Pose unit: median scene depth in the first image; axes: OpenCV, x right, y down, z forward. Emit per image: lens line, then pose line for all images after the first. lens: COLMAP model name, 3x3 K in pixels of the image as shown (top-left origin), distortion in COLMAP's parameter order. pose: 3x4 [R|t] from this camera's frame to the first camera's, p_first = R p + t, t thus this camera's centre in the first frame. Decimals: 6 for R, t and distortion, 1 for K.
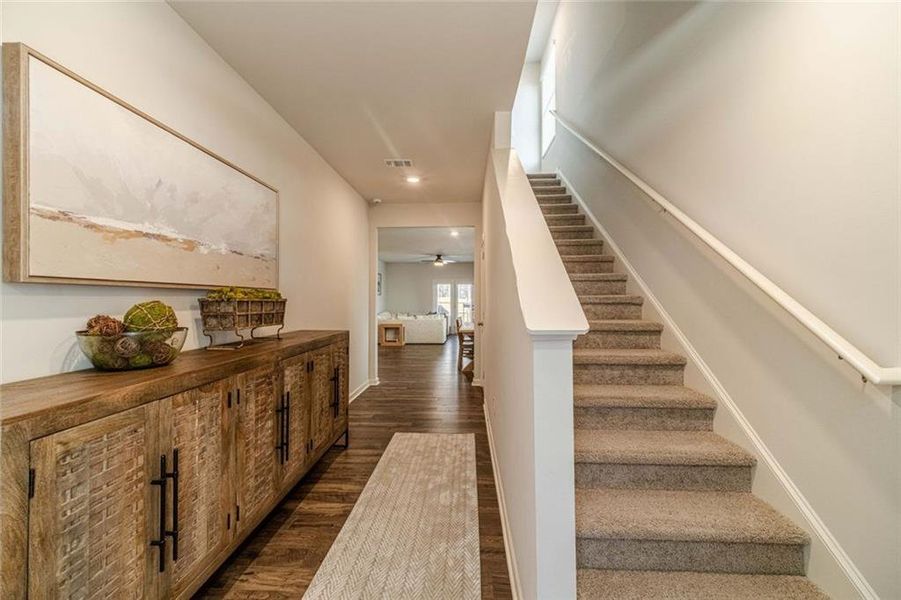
lens RADIAL K [[350.1, 0, 449.6], [0, 350.1, 300.4], [0, 0, 1]] dist [0.000186, 0.000008]
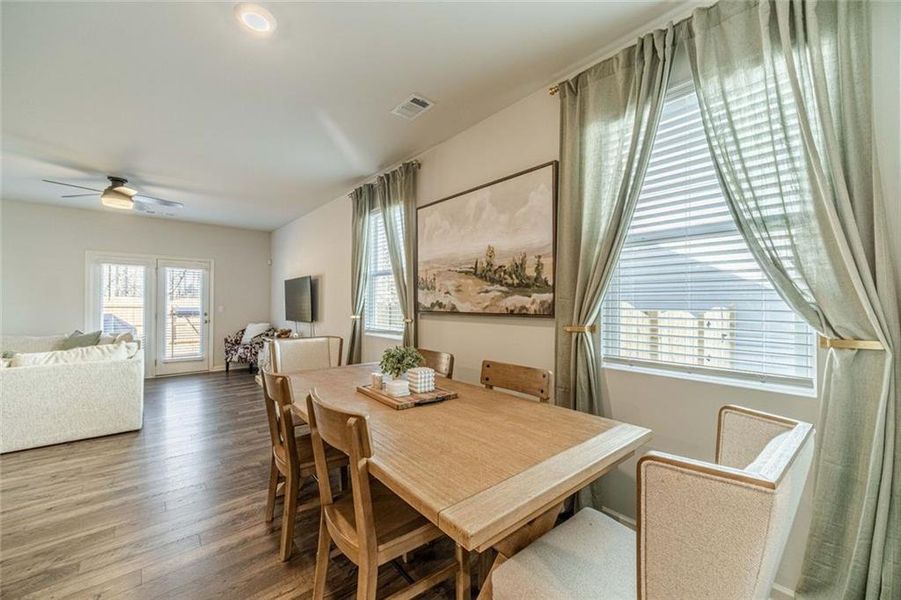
lens RADIAL K [[350.1, 0, 455.0], [0, 350.1, 300.2], [0, 0, 1]] dist [0.000186, 0.000008]
pose [[0.714203, 0.011394, 0.699846, -0.026705], [-0.006361, 0.999932, -0.009788, -0.001582], [-0.699909, 0.002539, 0.714227, 0.406744]]
